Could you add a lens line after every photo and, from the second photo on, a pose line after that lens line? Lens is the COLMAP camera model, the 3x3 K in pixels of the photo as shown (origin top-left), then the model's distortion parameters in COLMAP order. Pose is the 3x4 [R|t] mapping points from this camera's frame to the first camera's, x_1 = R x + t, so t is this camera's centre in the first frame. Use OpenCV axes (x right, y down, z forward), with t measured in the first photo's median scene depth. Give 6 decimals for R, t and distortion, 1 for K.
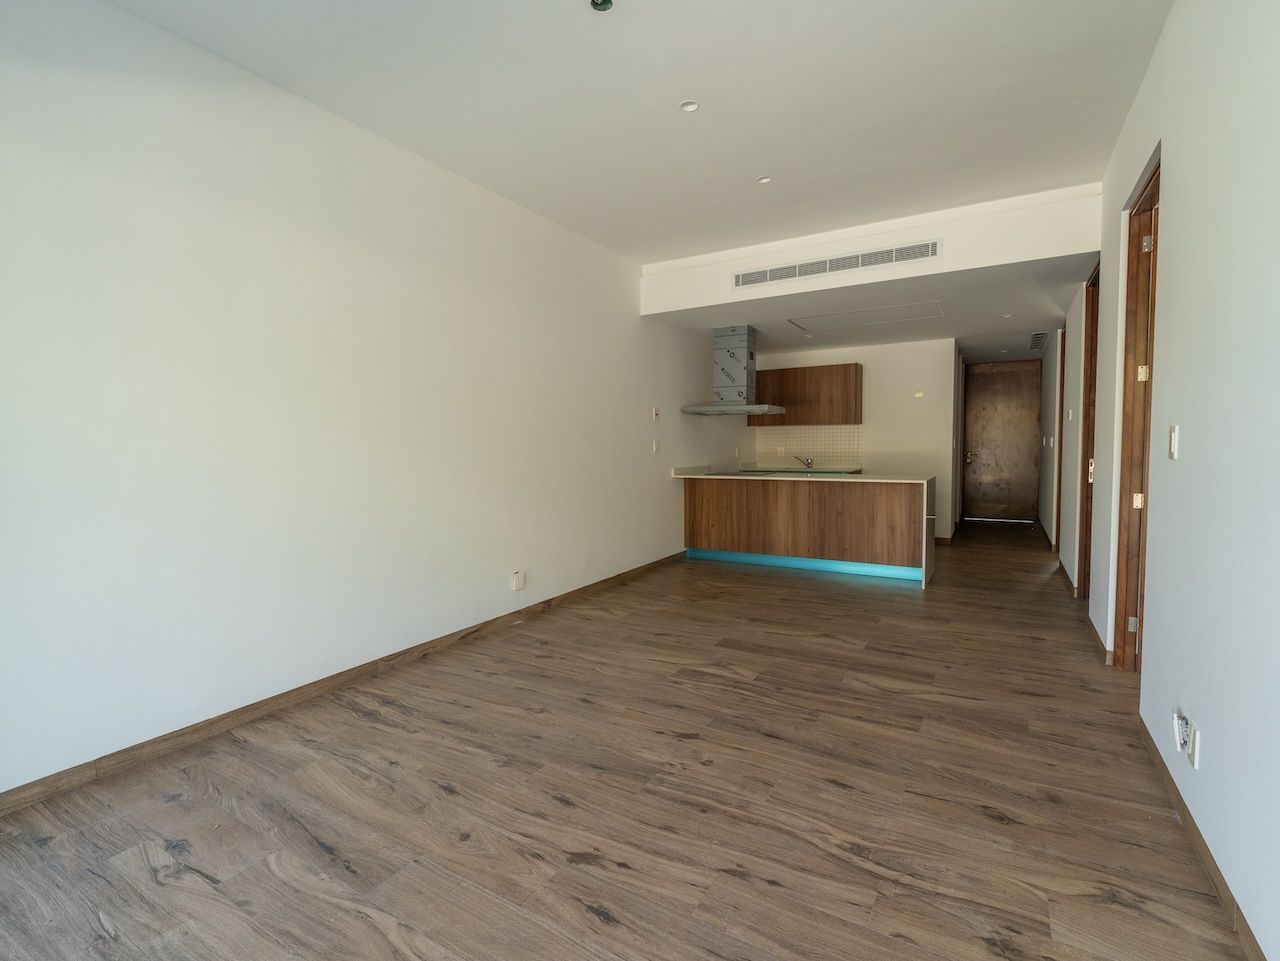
lens RADIAL K [[590.7, 0, 640.0], [0, 590.7, 480.5], [0, 0, 1]] dist [0.003418, 0.000201]
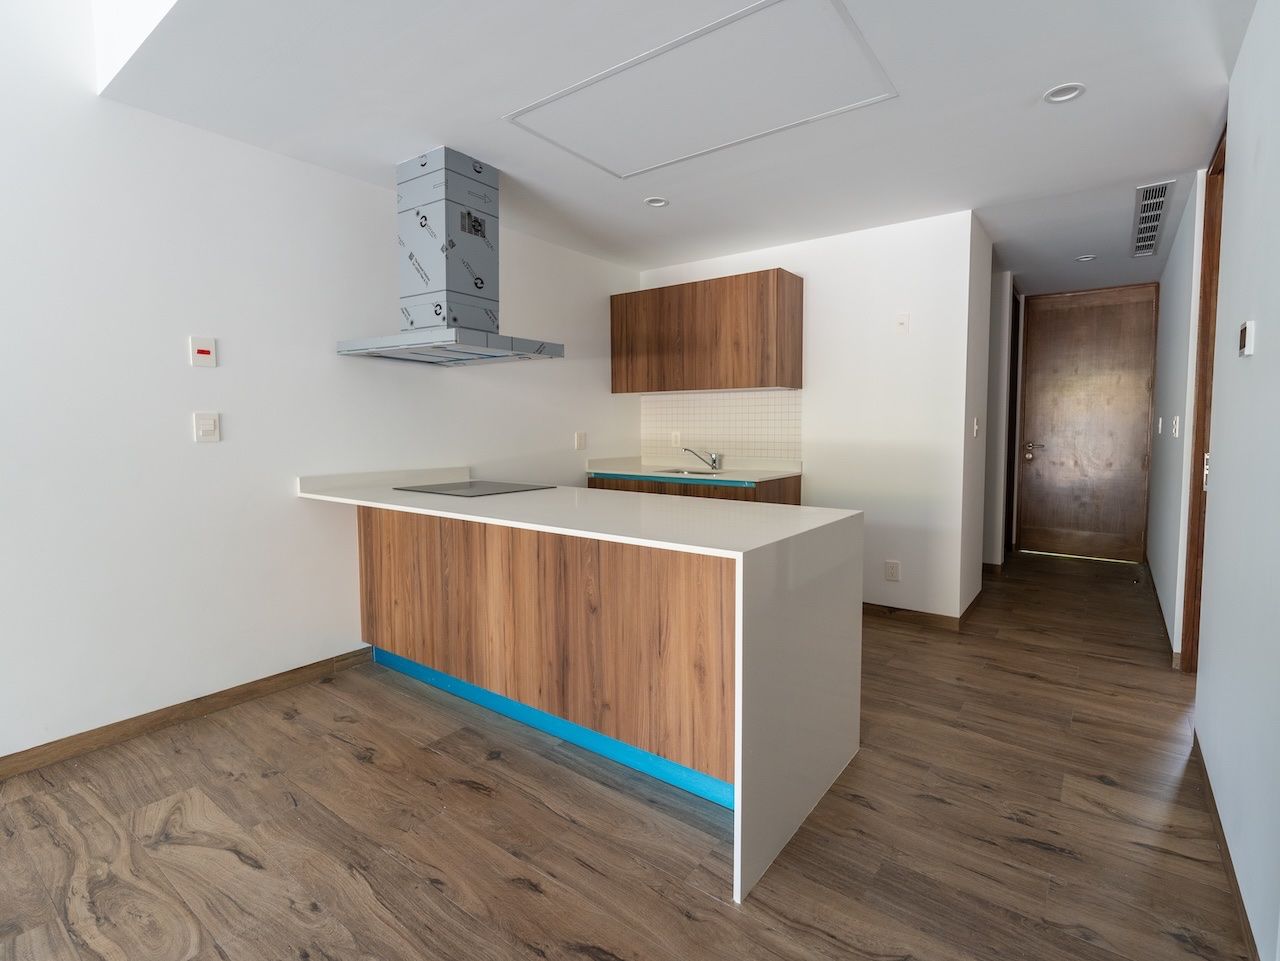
lens RADIAL K [[653.8, 0, 645.9], [0, 653.8, 472.6], [0, 0, 1]] dist [-0.005159, -0.000557]
pose [[0.997675, 0.013533, -0.066796, 0.282196], [-0.012758, 0.999846, 0.012018, -0.026402], [0.066949, -0.011138, 0.997694, 0.414575]]
